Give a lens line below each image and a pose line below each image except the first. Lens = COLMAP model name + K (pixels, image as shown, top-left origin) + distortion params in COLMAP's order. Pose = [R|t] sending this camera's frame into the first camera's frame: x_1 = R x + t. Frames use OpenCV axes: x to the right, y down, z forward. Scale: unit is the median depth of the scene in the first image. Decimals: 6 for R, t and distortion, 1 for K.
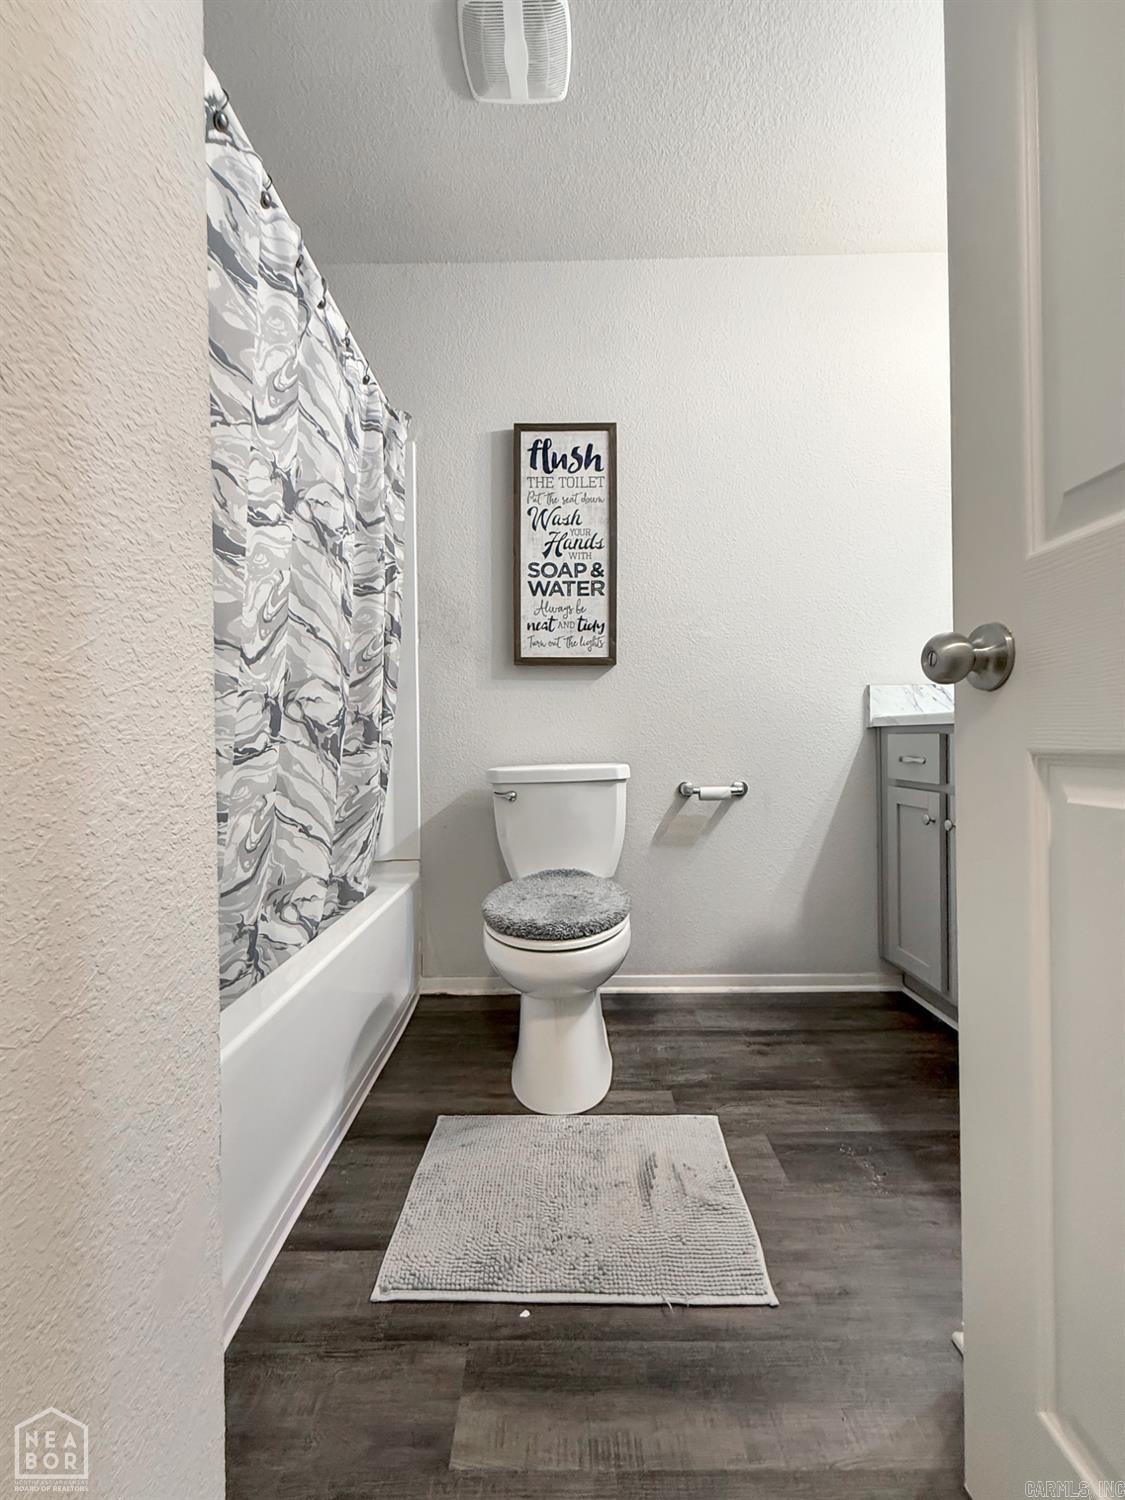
lens RADIAL K [[595.9, 0, 597.1], [0, 595.9, 703.3], [0, 0, 1]] dist [-0.000398, -0.000237]
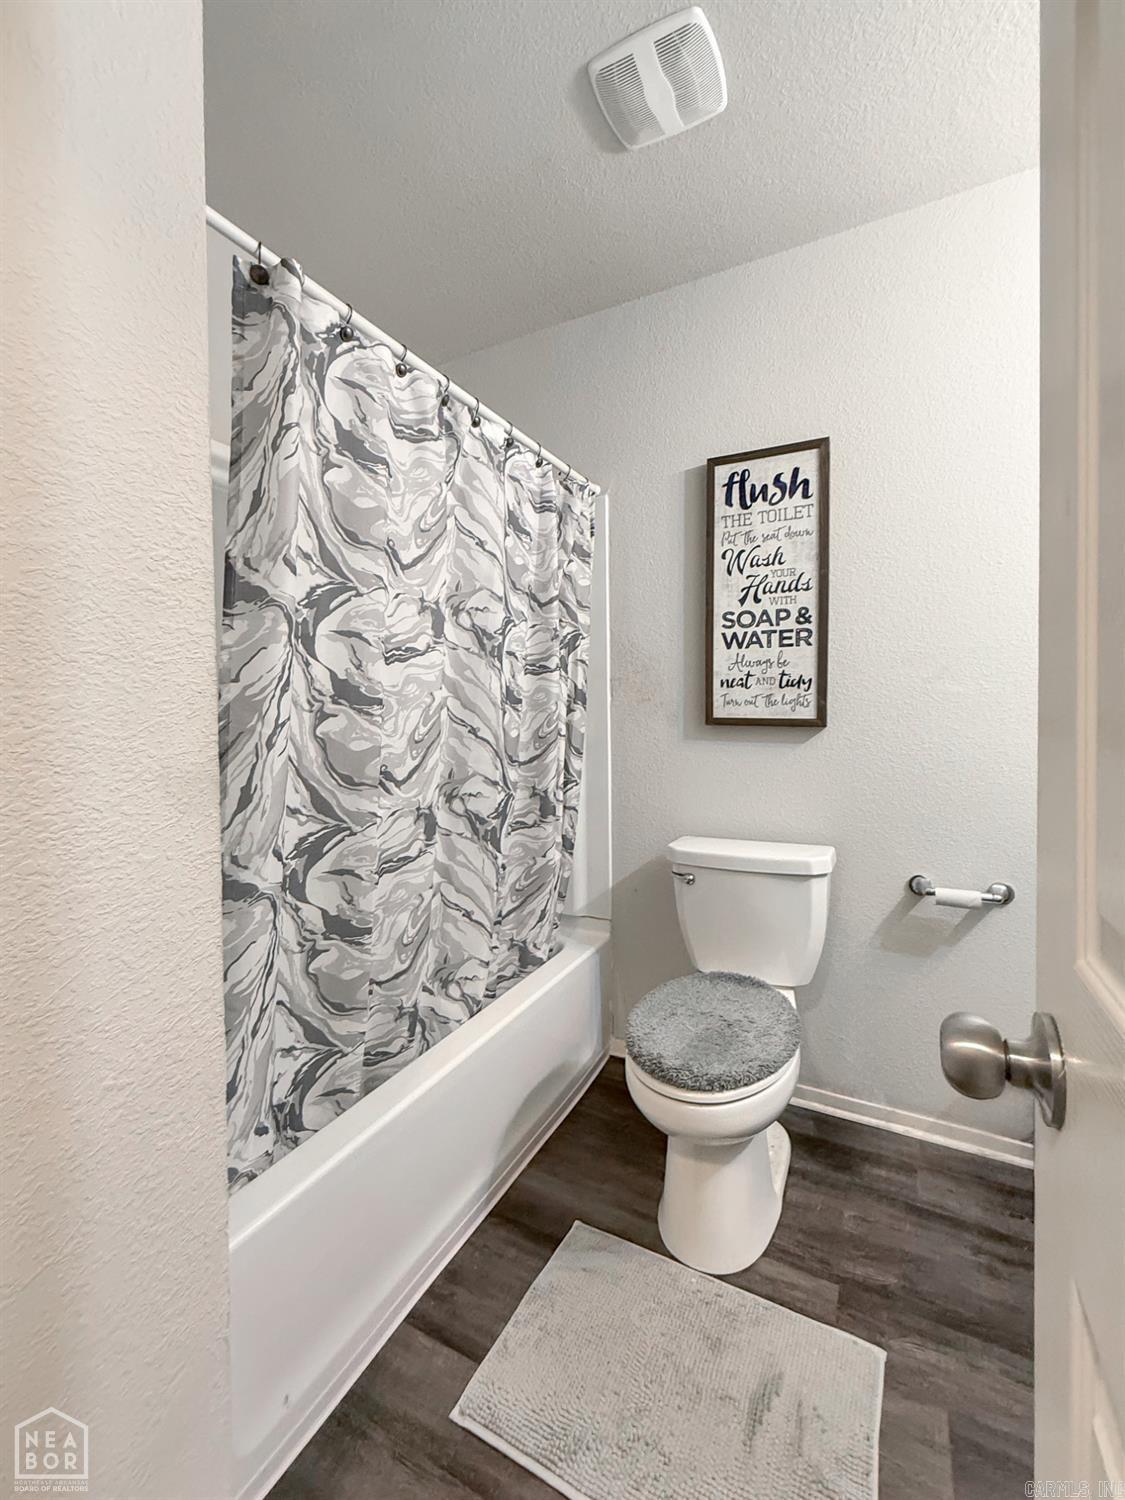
lens RADIAL K [[632.2, 0, 565.7], [0, 632.2, 714.4], [0, 0, 1]] dist [-0.000009, -0.000246]
pose [[0.888776, 0.010633, -0.458218, 0.142266], [0.001903, 0.999637, 0.026888, -0.134972], [0.458337, -0.024769, 0.888433, 0.048559]]
